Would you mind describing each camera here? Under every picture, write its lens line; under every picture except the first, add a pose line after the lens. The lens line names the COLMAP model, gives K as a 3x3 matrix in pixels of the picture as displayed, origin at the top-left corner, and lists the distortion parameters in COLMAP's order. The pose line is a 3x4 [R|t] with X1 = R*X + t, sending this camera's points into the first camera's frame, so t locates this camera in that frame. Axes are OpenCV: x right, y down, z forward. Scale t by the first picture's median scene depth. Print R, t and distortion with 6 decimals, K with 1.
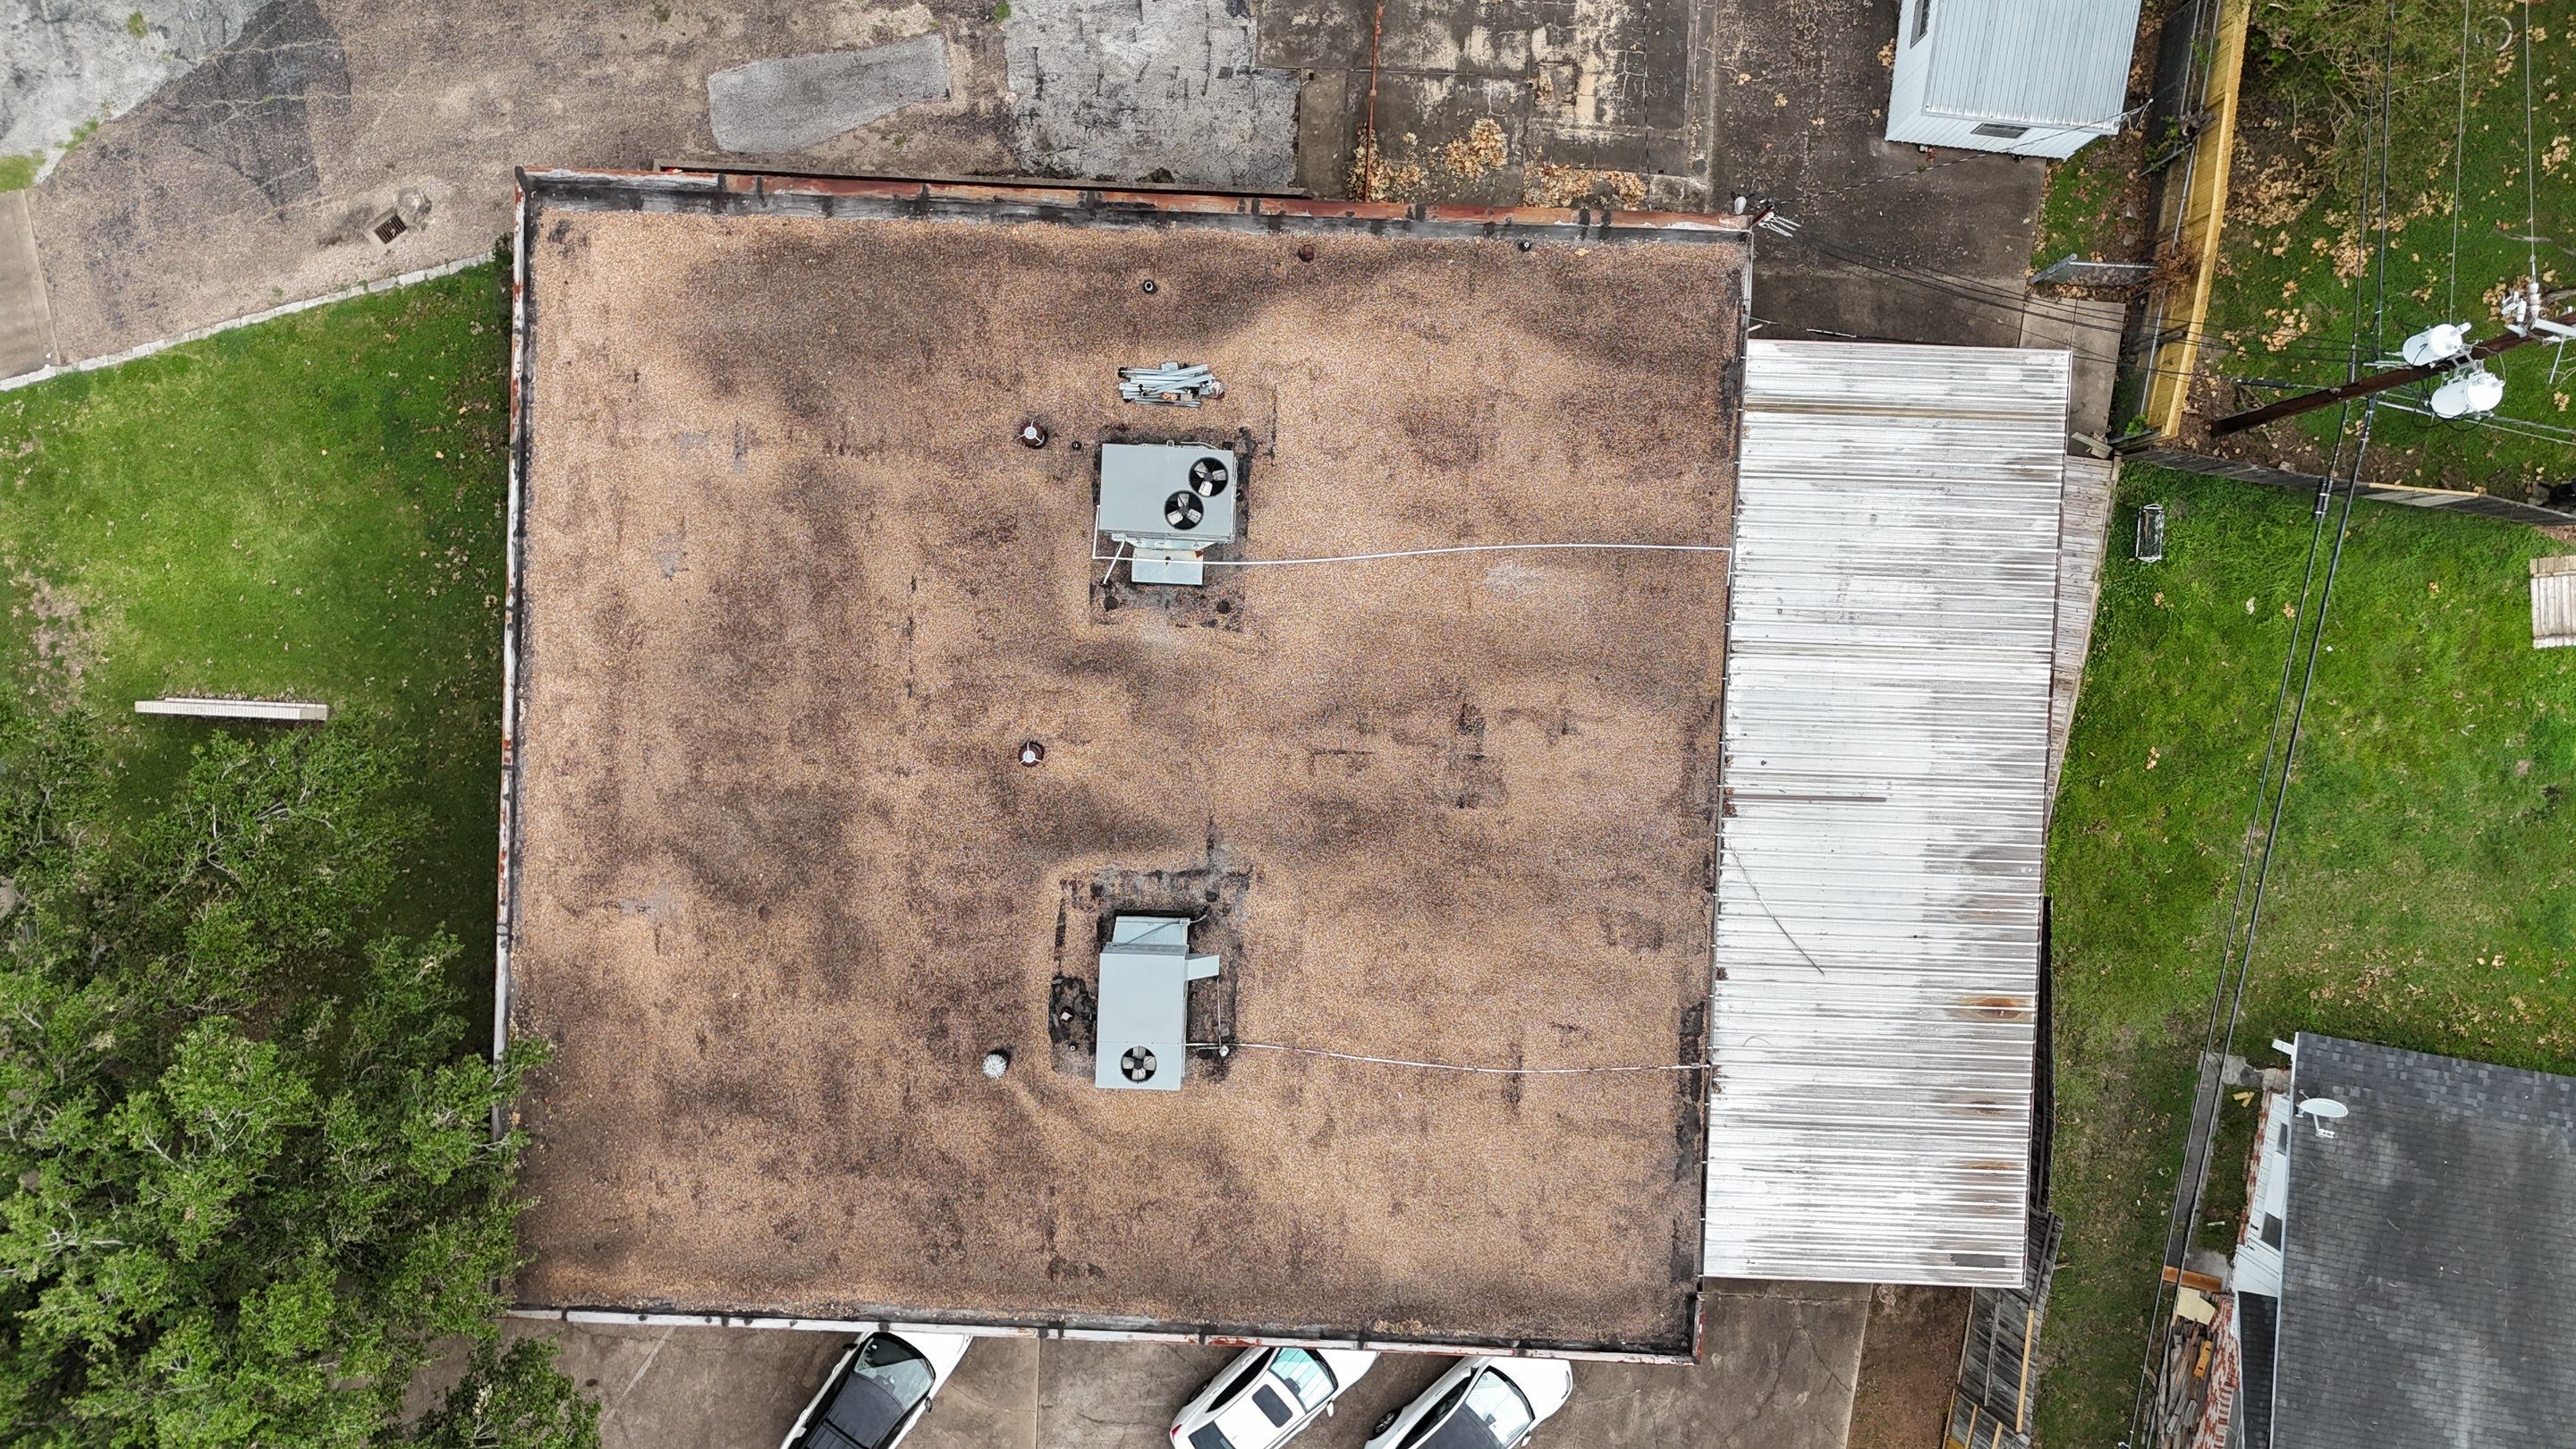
lens RADIAL K [[1896.5, 0, 1287.5], [0, 1896.5, 726.7], [0, 0, 1]] dist [0.061371, -0.064626]
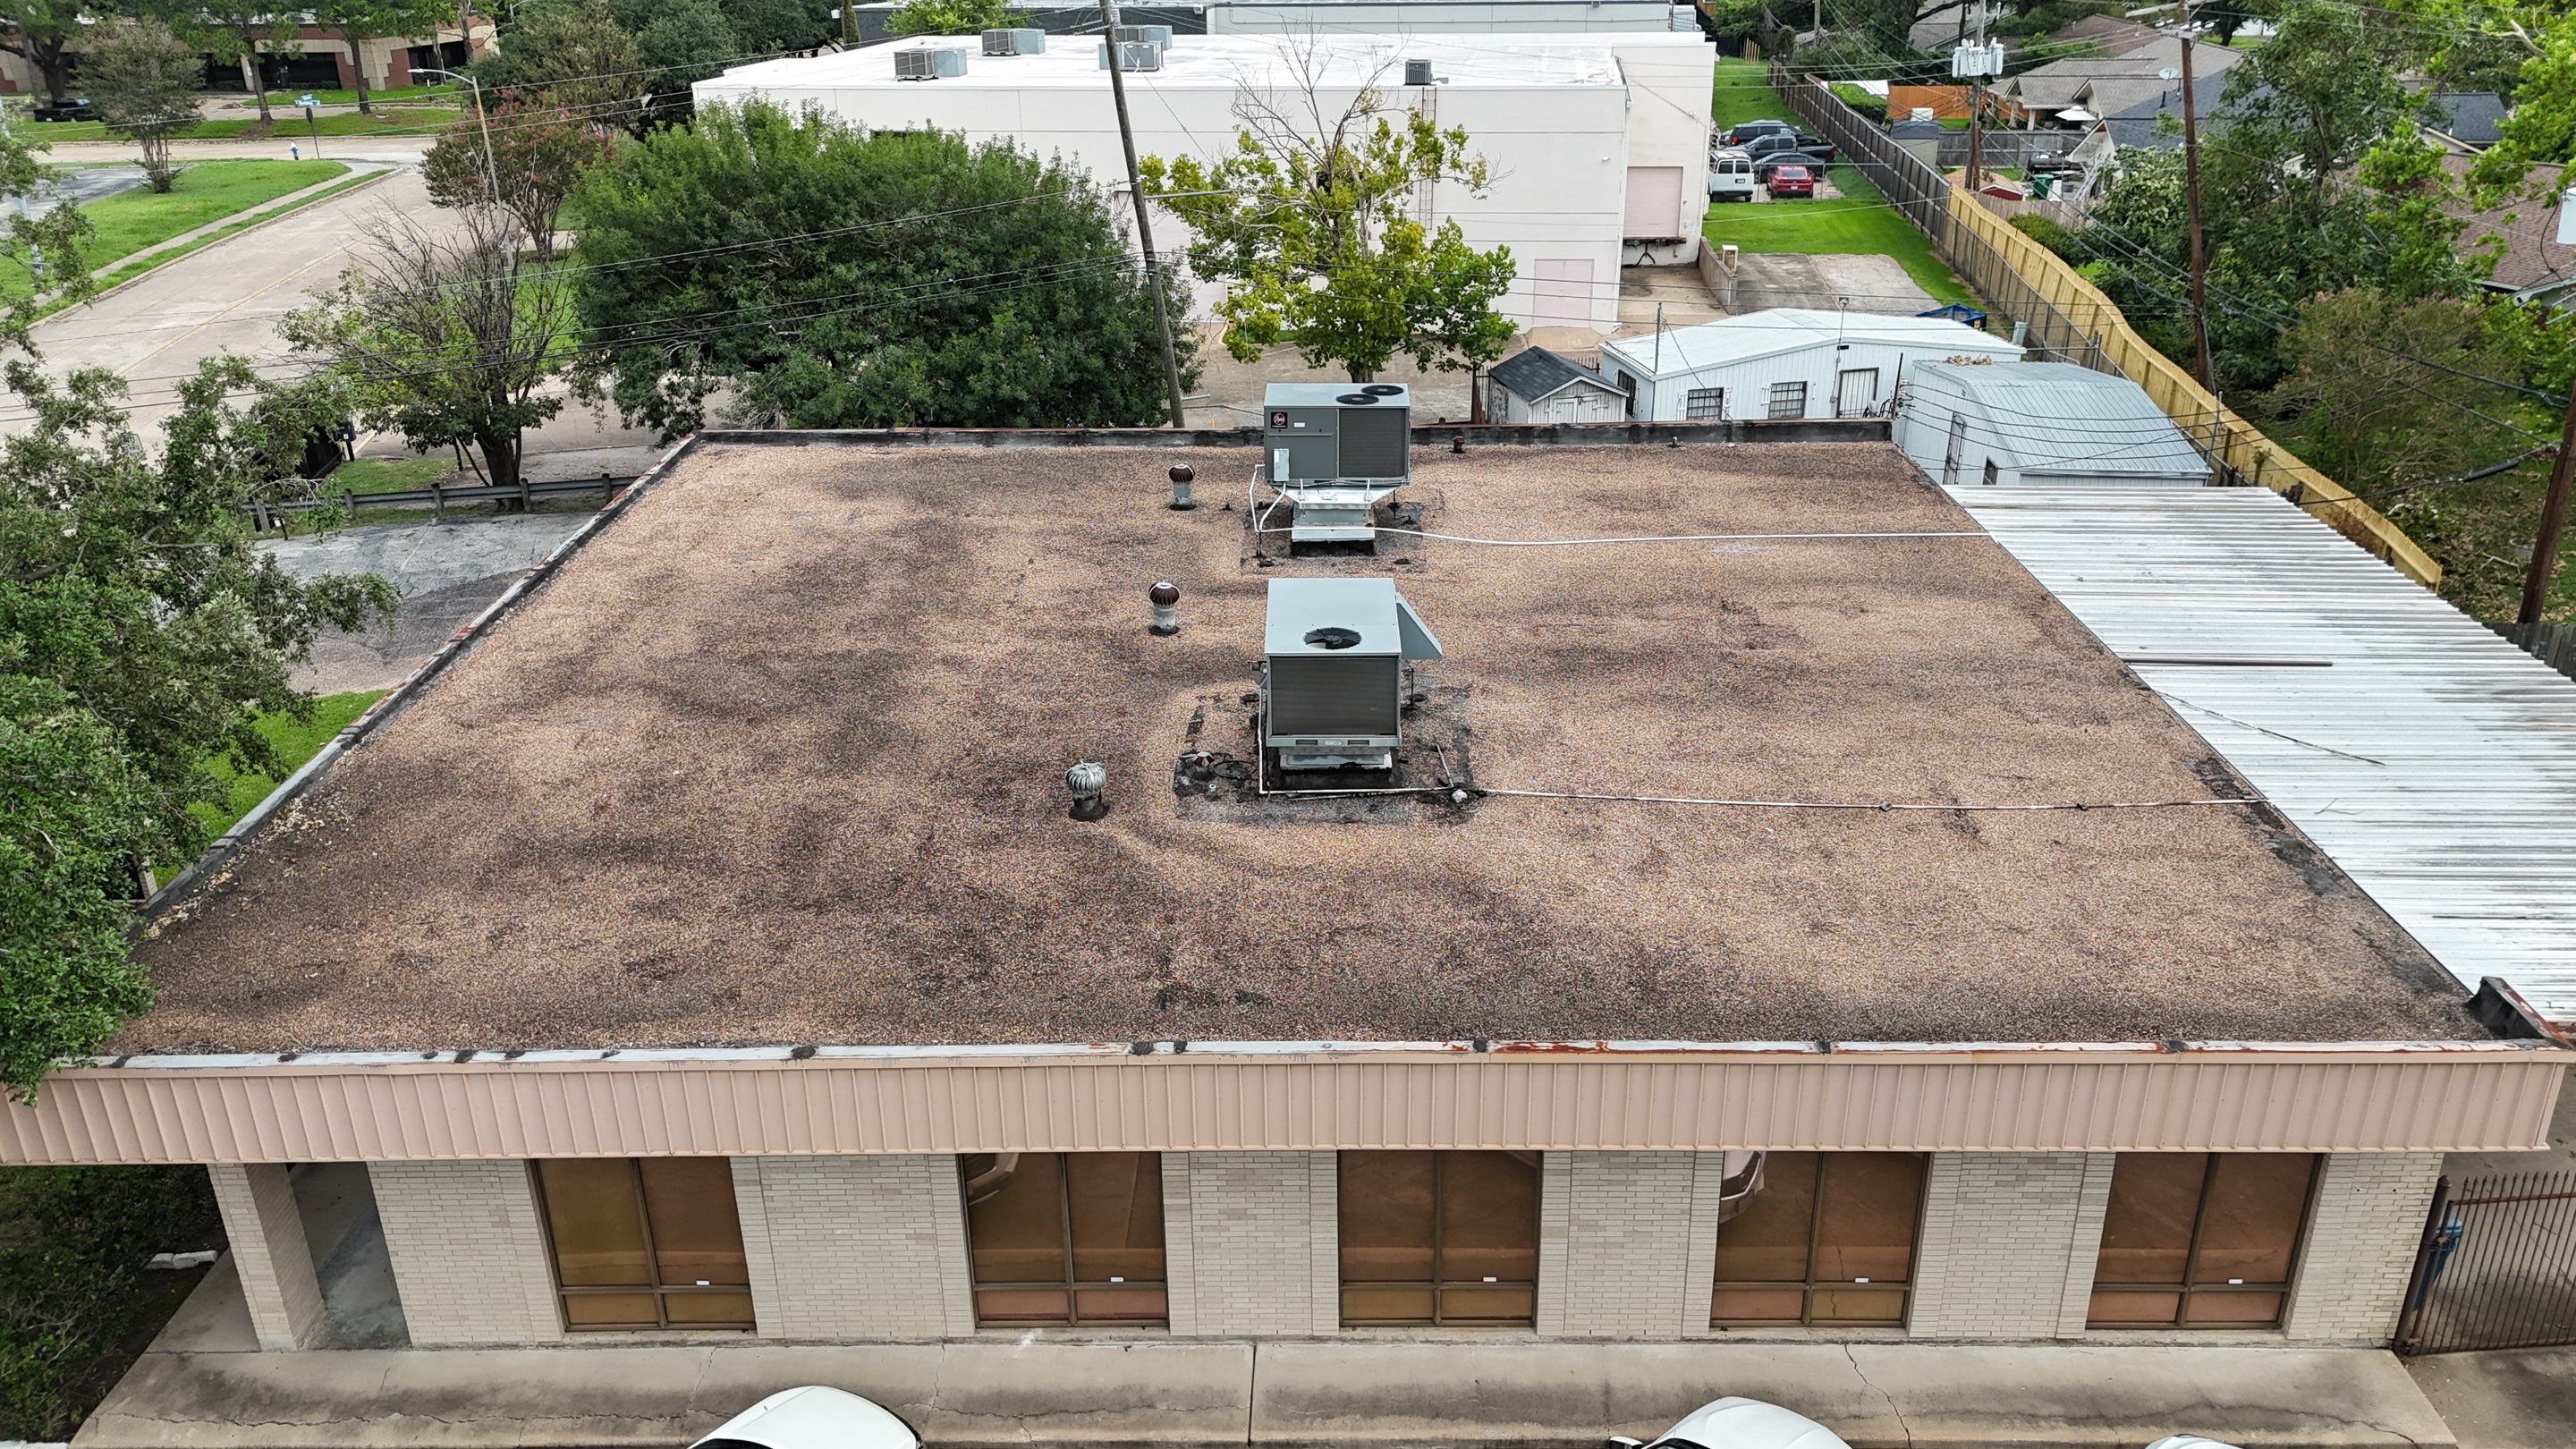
lens RADIAL K [[1896.5, 0, 1286.0], [0, 1896.5, 714.5], [0, 0, 1]] dist [0.061371, -0.064626]
pose [[0.999737, -0.014649, 0.017653, -0.099172], [0.021791, 0.366036, -0.930346, 0.720934], [0.007167, 0.930485, 0.366259, 0.749756]]
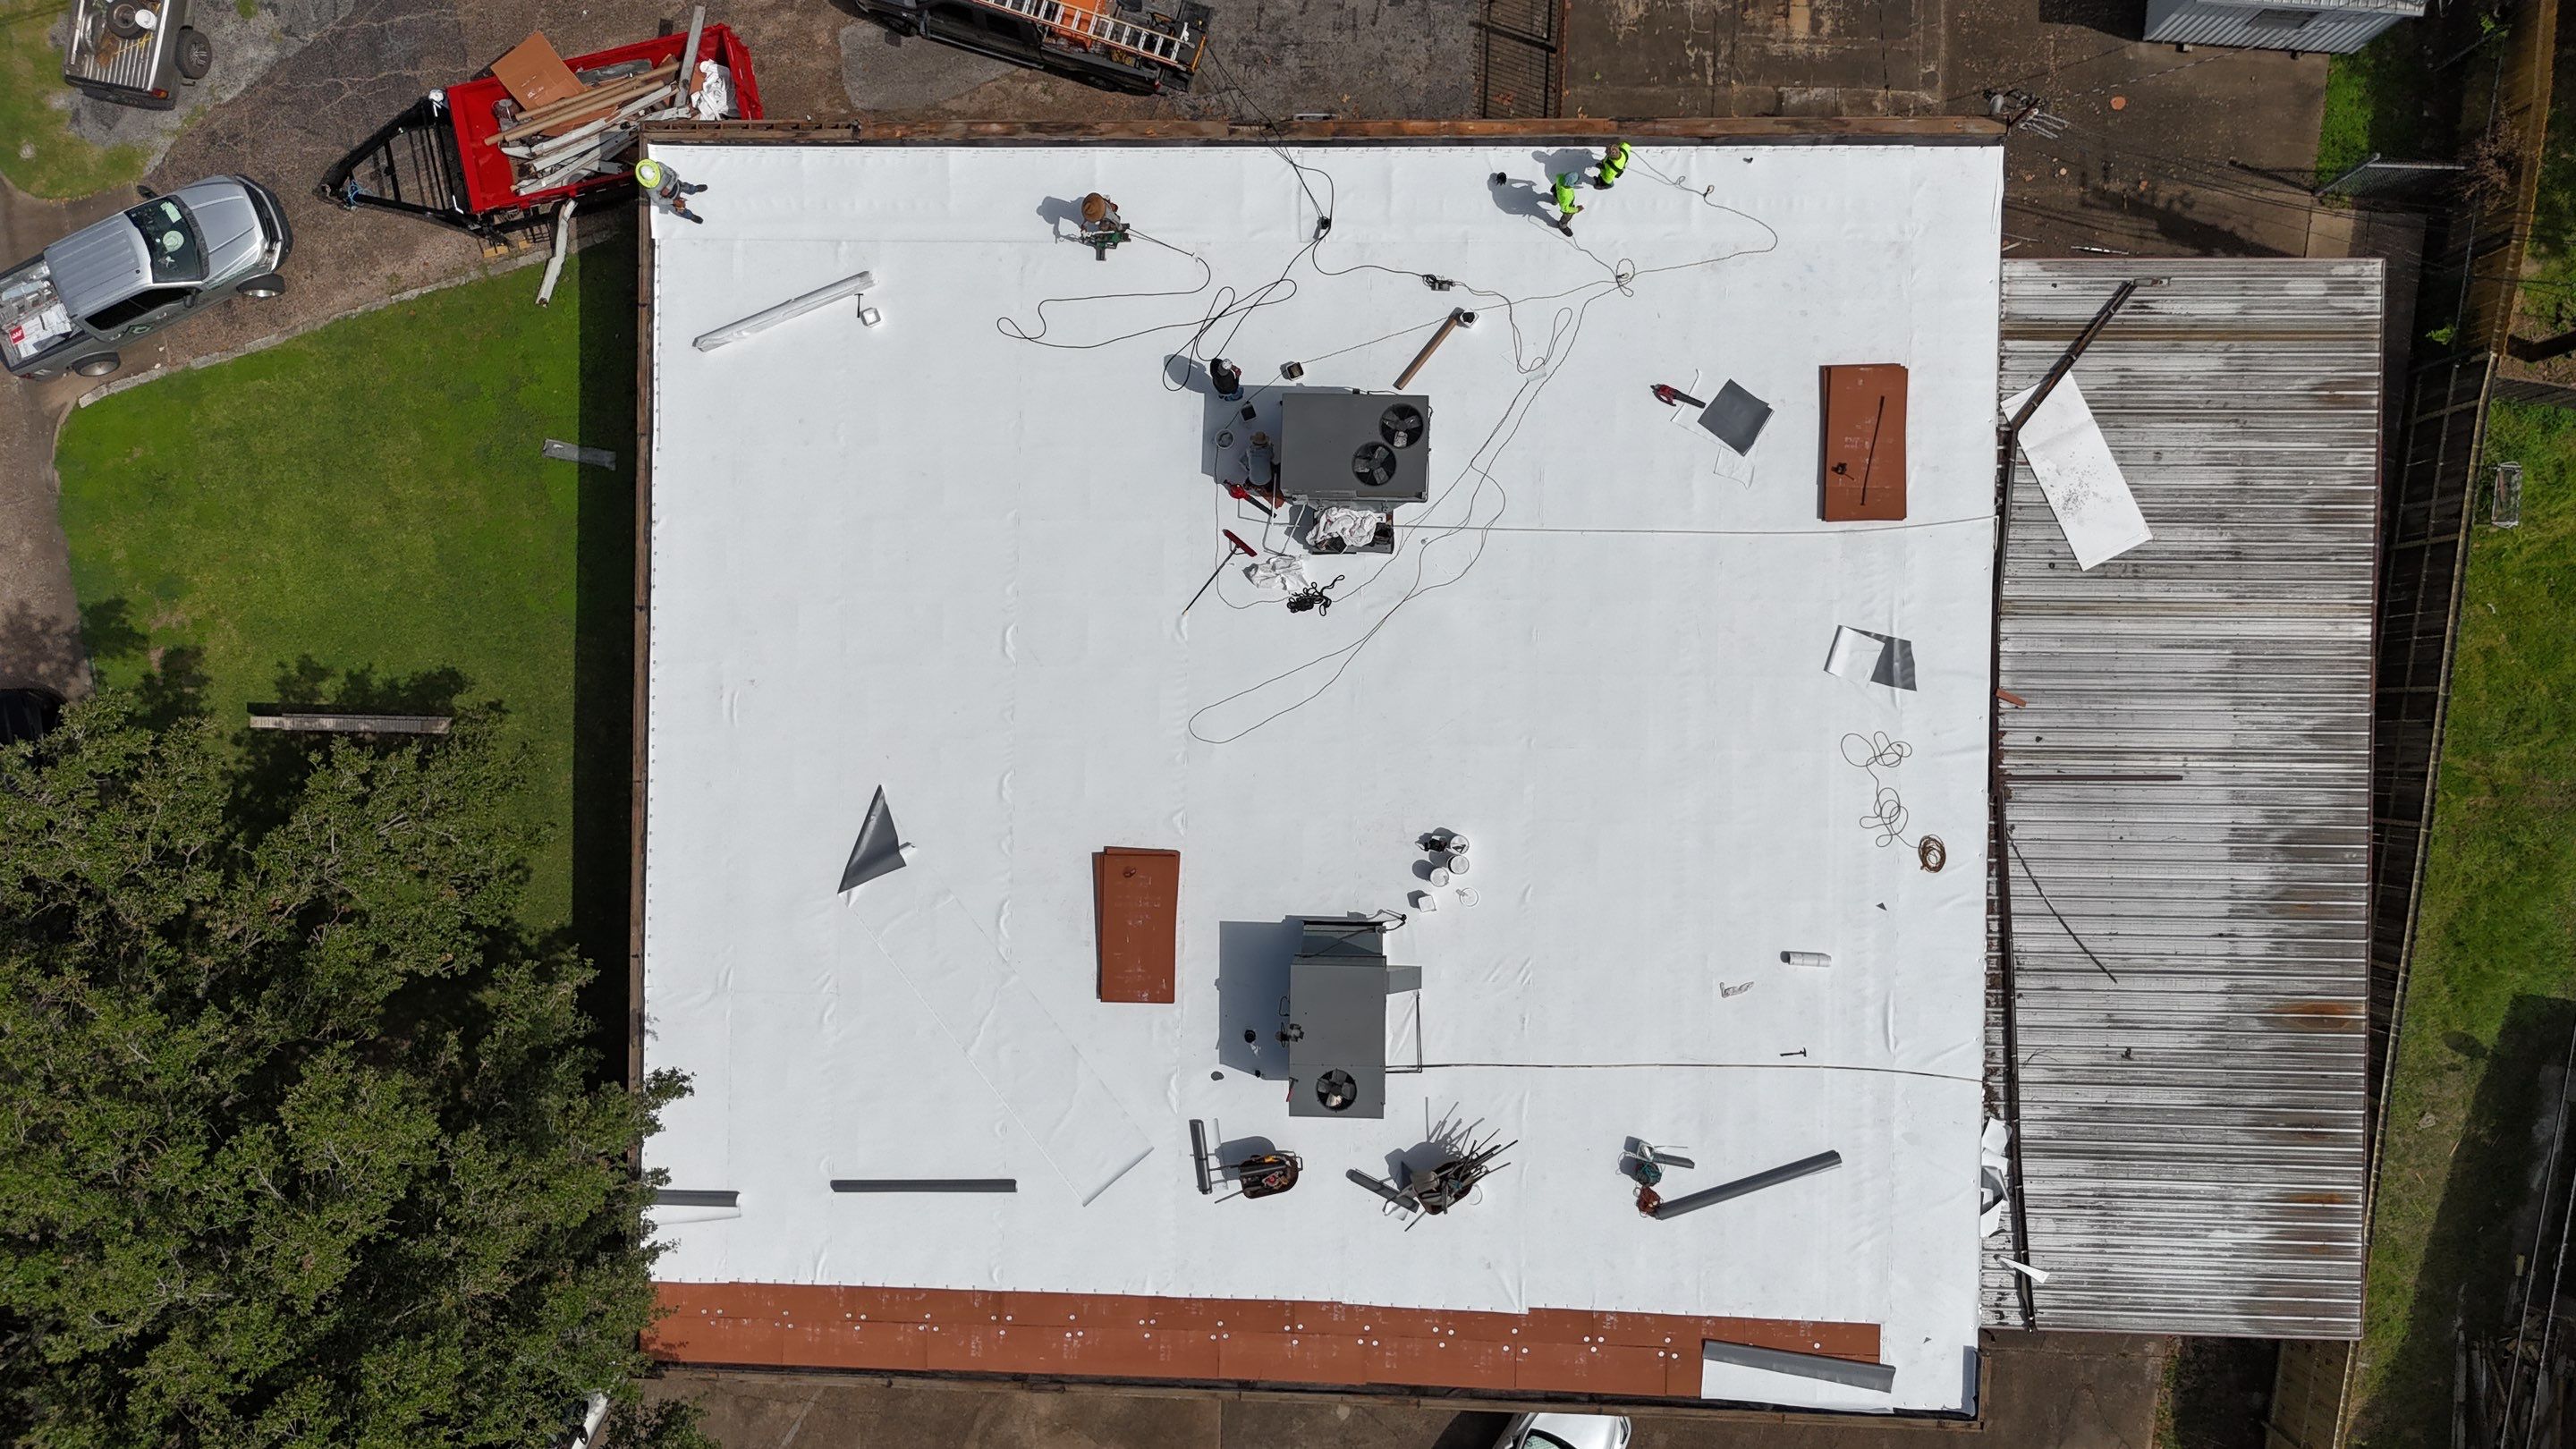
lens RADIAL K [[1896.5, 0, 1287.0], [0, 1896.5, 720.5], [0, 0, 1]] dist [0.061371, -0.064626]
pose [[0.998122, -0.022071, -0.057136, -0.044037], [0.020661, 0.999470, -0.025159, 0.025521], [0.057661, 0.023932, 0.998049, 0.102084]]
